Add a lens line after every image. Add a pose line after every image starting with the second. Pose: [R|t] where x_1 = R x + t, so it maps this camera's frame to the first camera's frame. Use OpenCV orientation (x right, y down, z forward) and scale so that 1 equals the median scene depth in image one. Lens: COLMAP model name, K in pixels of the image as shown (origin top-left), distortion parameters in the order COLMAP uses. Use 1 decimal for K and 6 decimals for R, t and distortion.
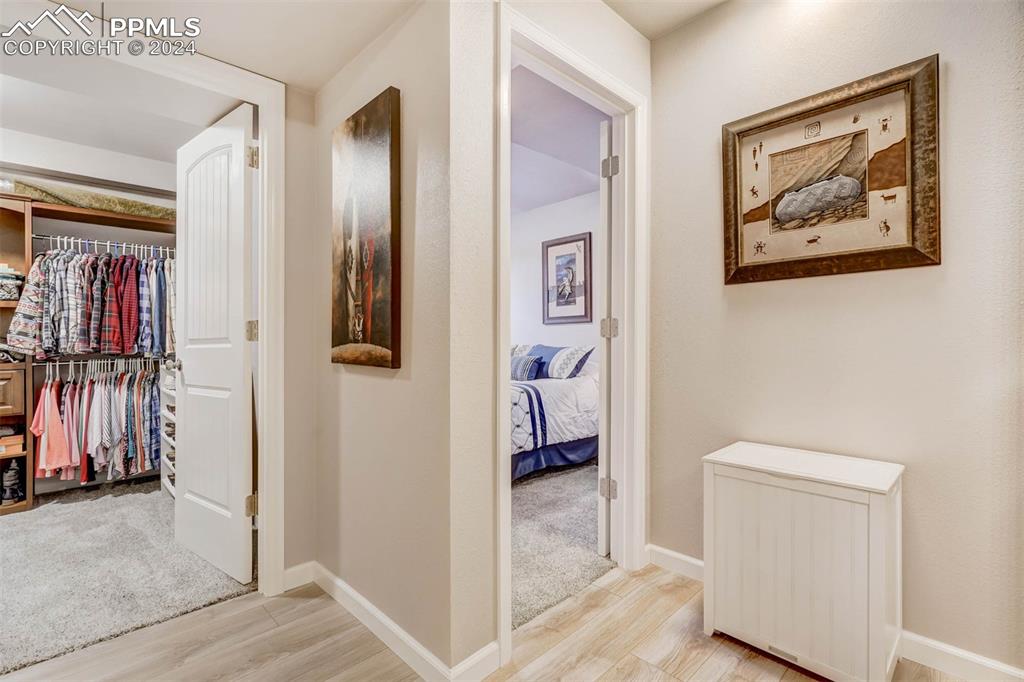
lens RADIAL K [[467.3, 0, 507.2], [0, 467.3, 333.8], [0, 0, 1]] dist [0.000490, 0.000003]
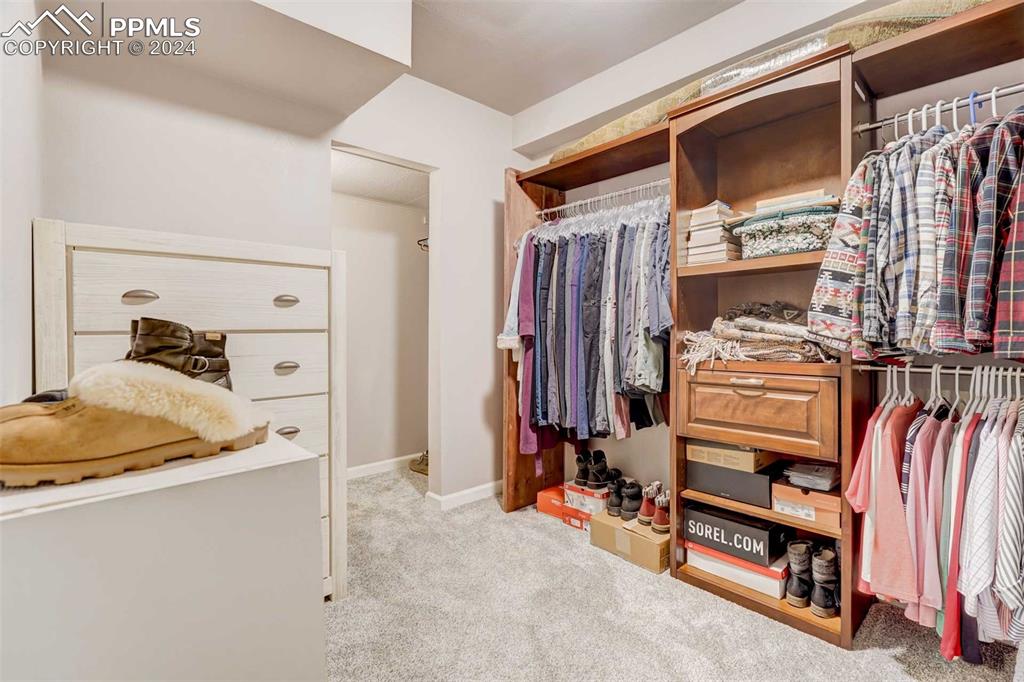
lens RADIAL K [[467.3, 0, 507.2], [0, 467.3, 333.8], [0, 0, 1]] dist [0.000490, 0.000003]
pose [[-0.027138, 0.017548, -0.999478, -0.479996], [0.016043, 0.999725, 0.017117, 0.011287], [0.999503, -0.015571, -0.027413, 0.620284]]
